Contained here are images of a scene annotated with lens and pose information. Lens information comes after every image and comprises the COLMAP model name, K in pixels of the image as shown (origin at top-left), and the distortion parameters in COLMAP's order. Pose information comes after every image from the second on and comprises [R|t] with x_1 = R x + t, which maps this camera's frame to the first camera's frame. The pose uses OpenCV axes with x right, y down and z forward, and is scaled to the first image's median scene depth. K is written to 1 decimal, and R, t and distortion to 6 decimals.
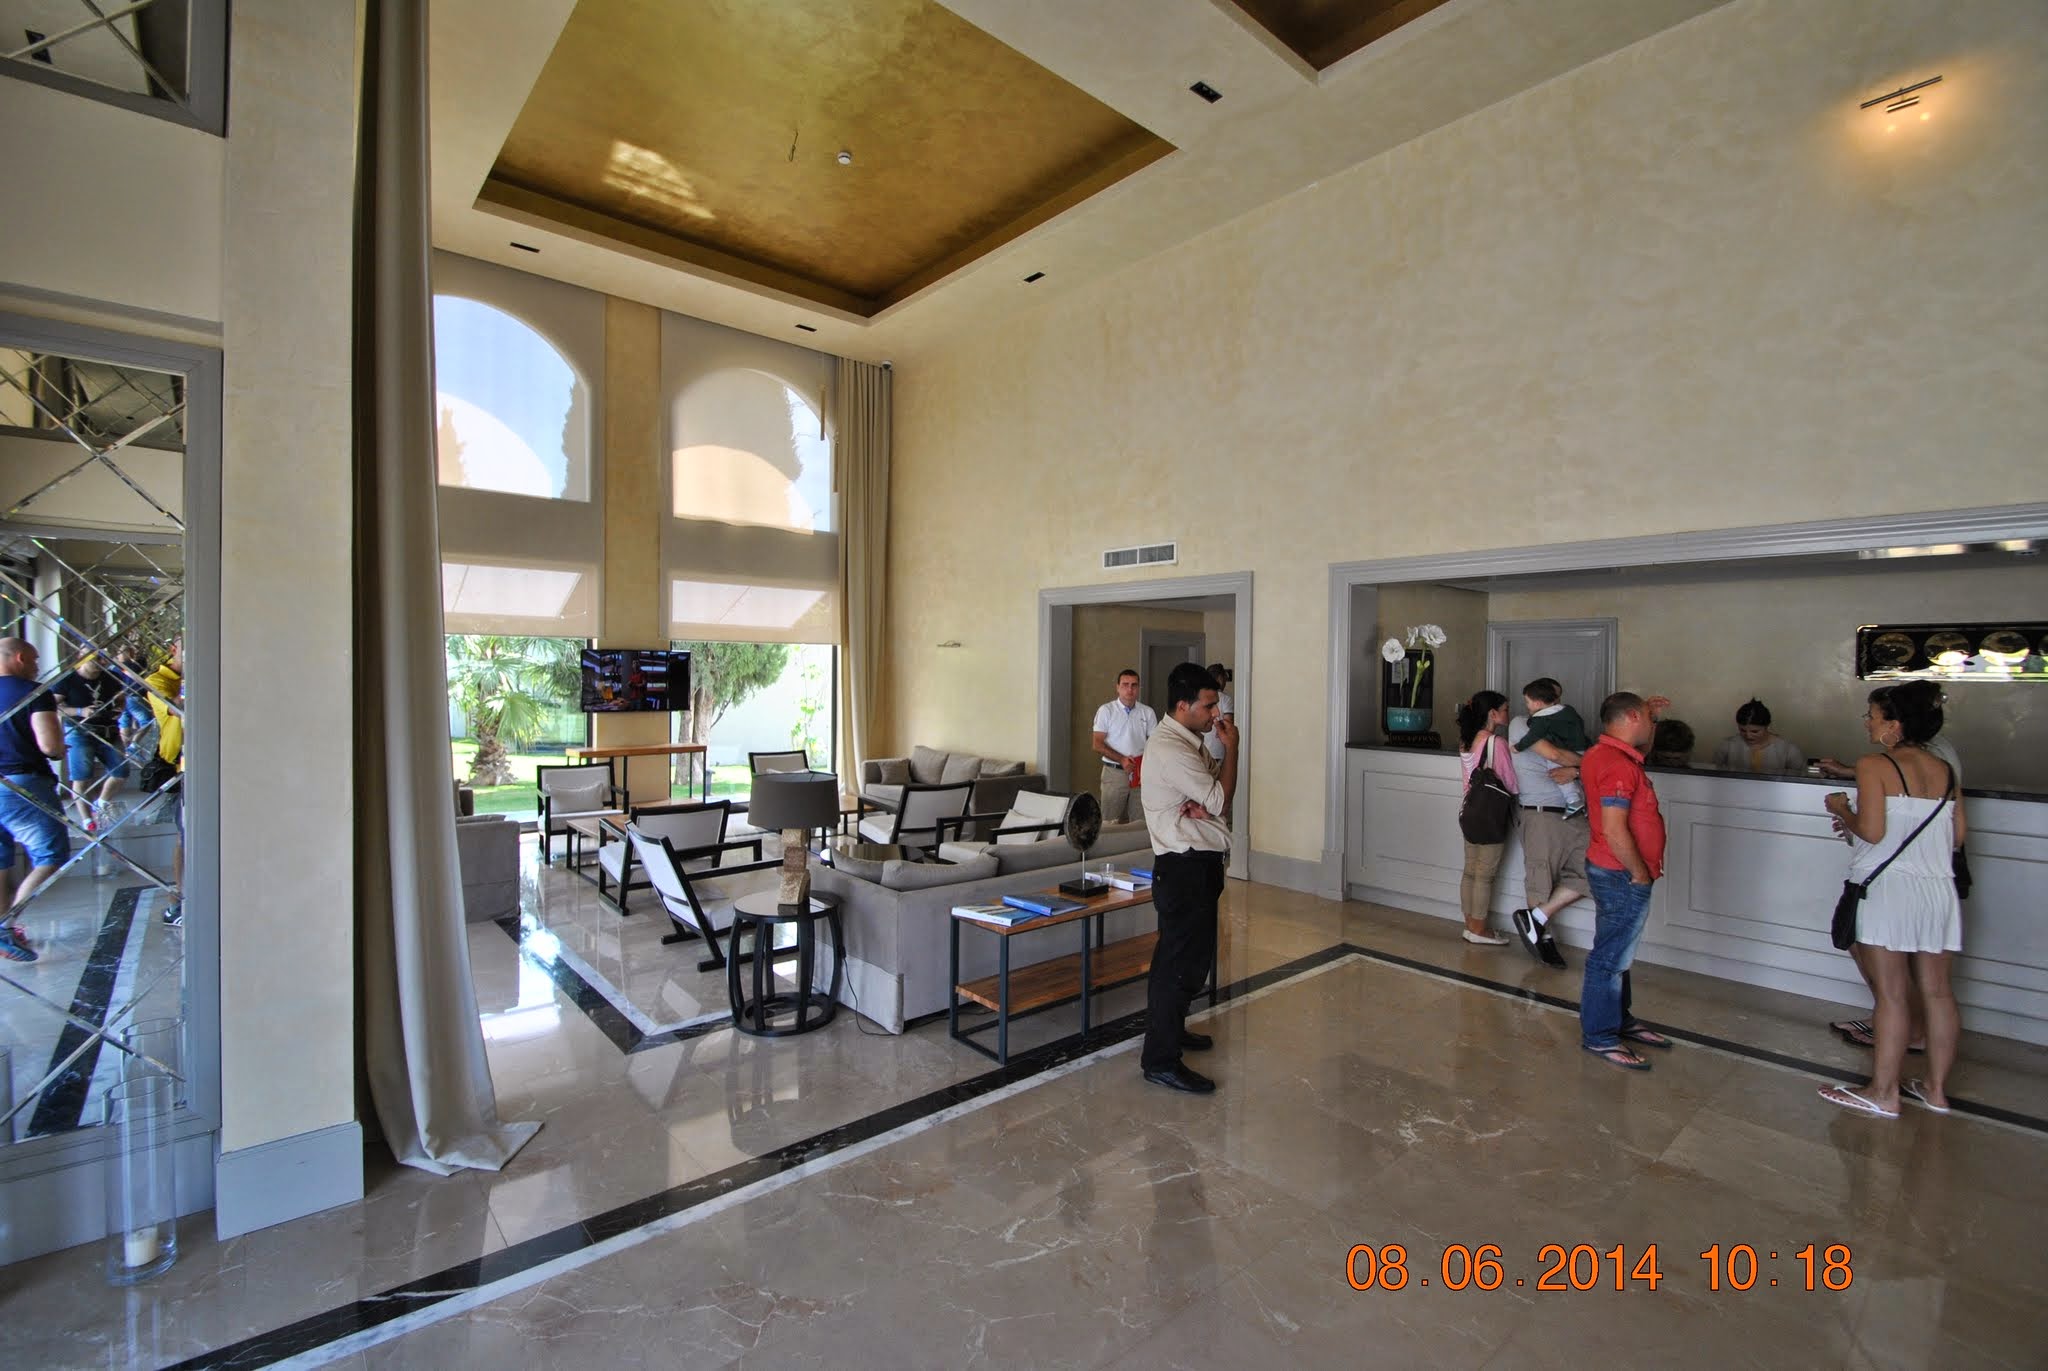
lens RADIAL K [[900.2, 0, 1014.1], [0, 900.2, 681.8], [0, 0, 1]] dist [0.014917, -0.018621]
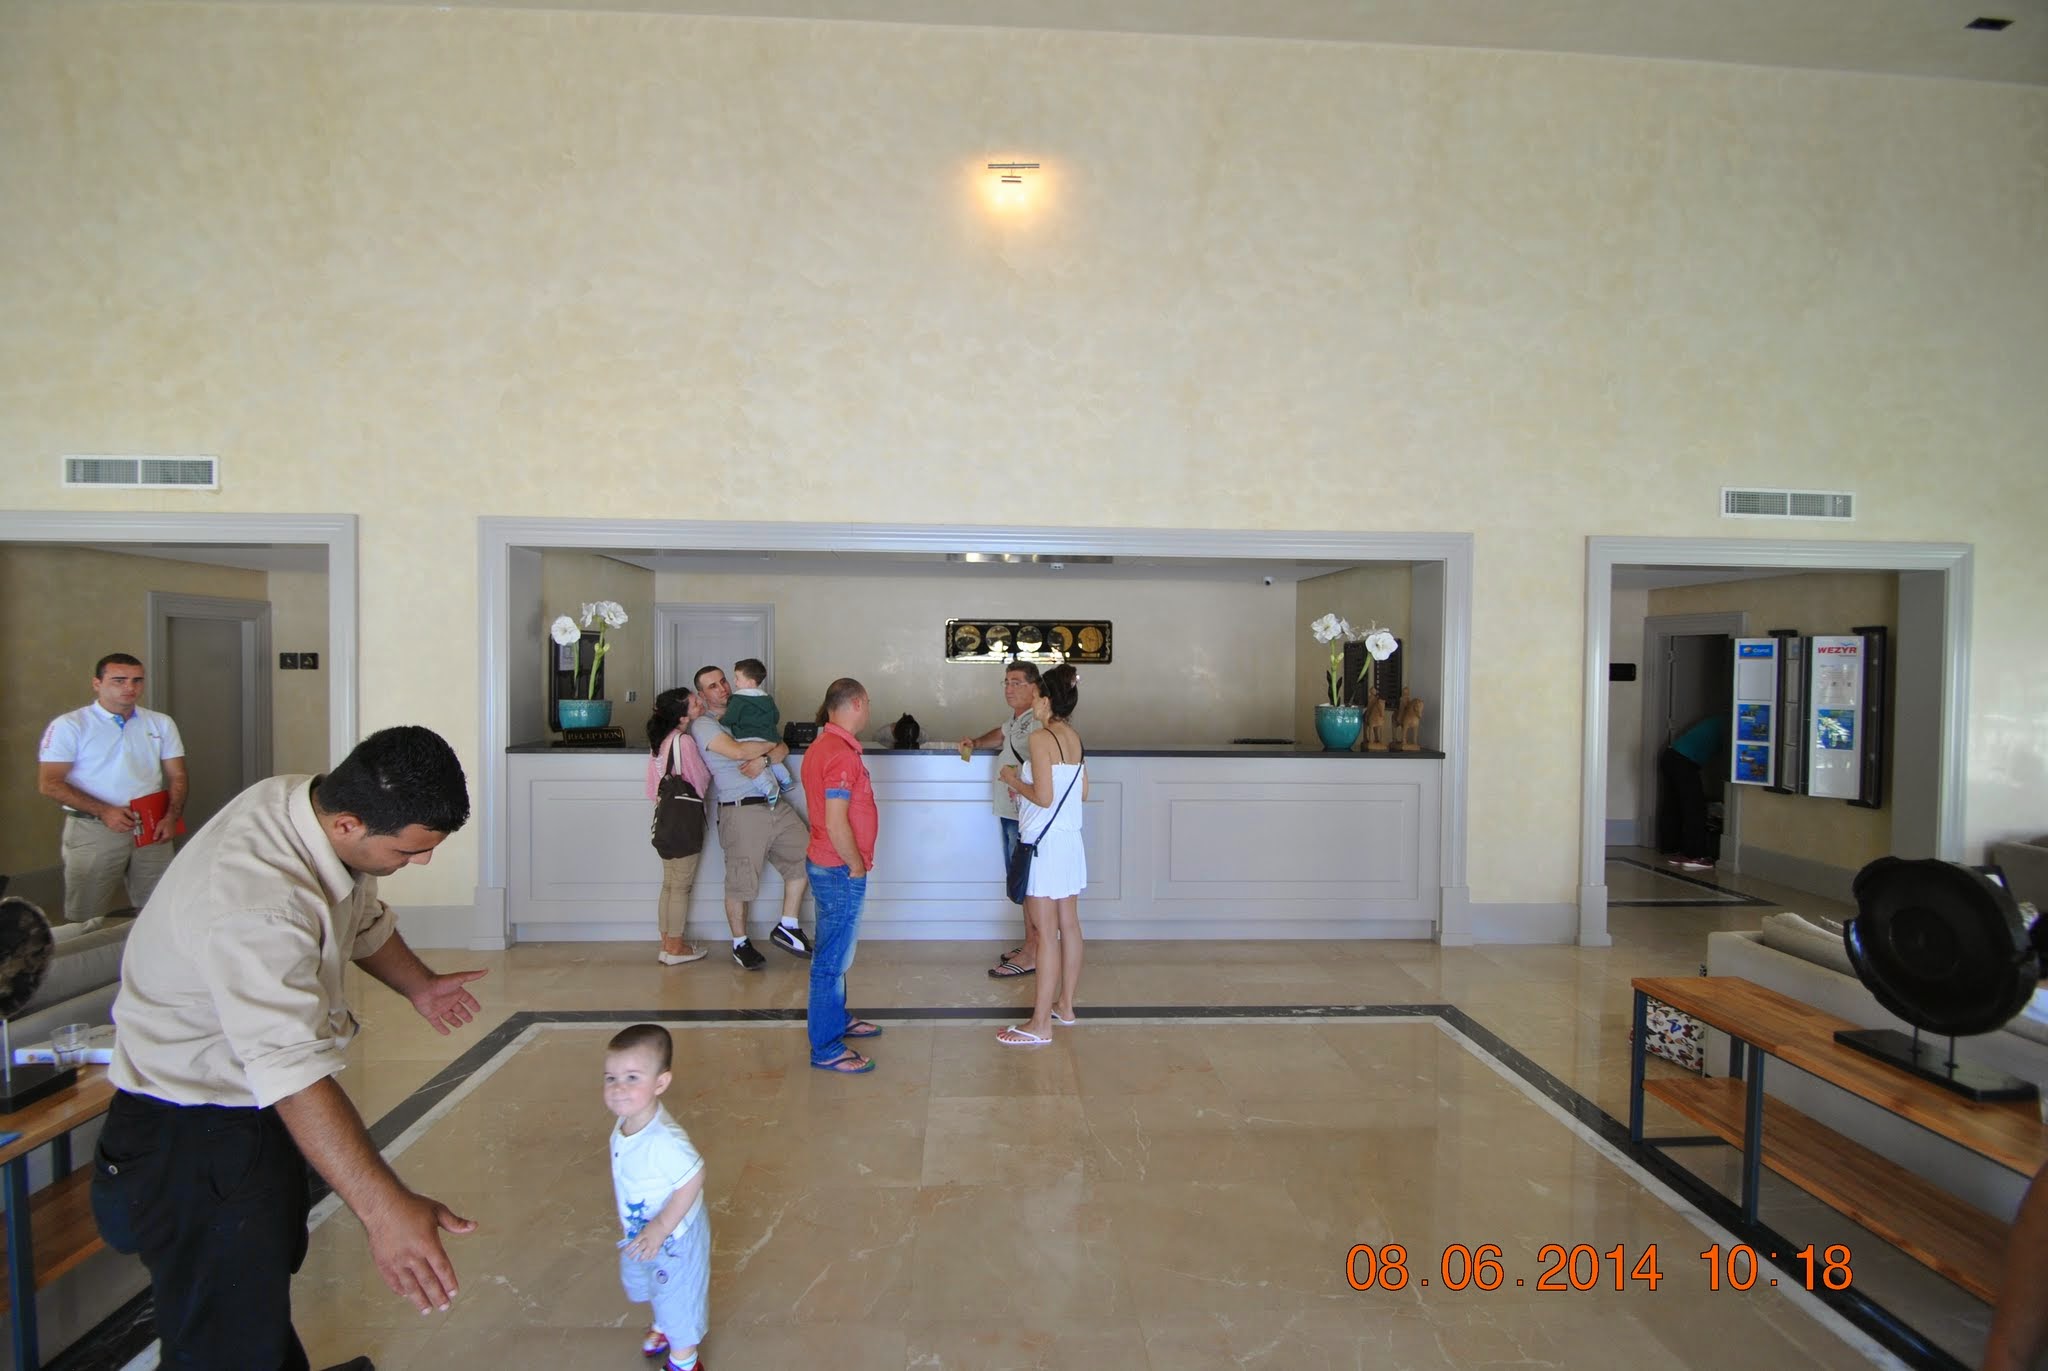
lens RADIAL K [[900.2, 0, 1014.1], [0, 900.2, 681.8], [0, 0, 1]] dist [0.014917, -0.018621]
pose [[0.621027, -0.021757, 0.783487, 0.032686], [0.008555, 0.999743, 0.020980, -0.002015], [-0.783743, -0.006326, 0.621054, 0.190223]]
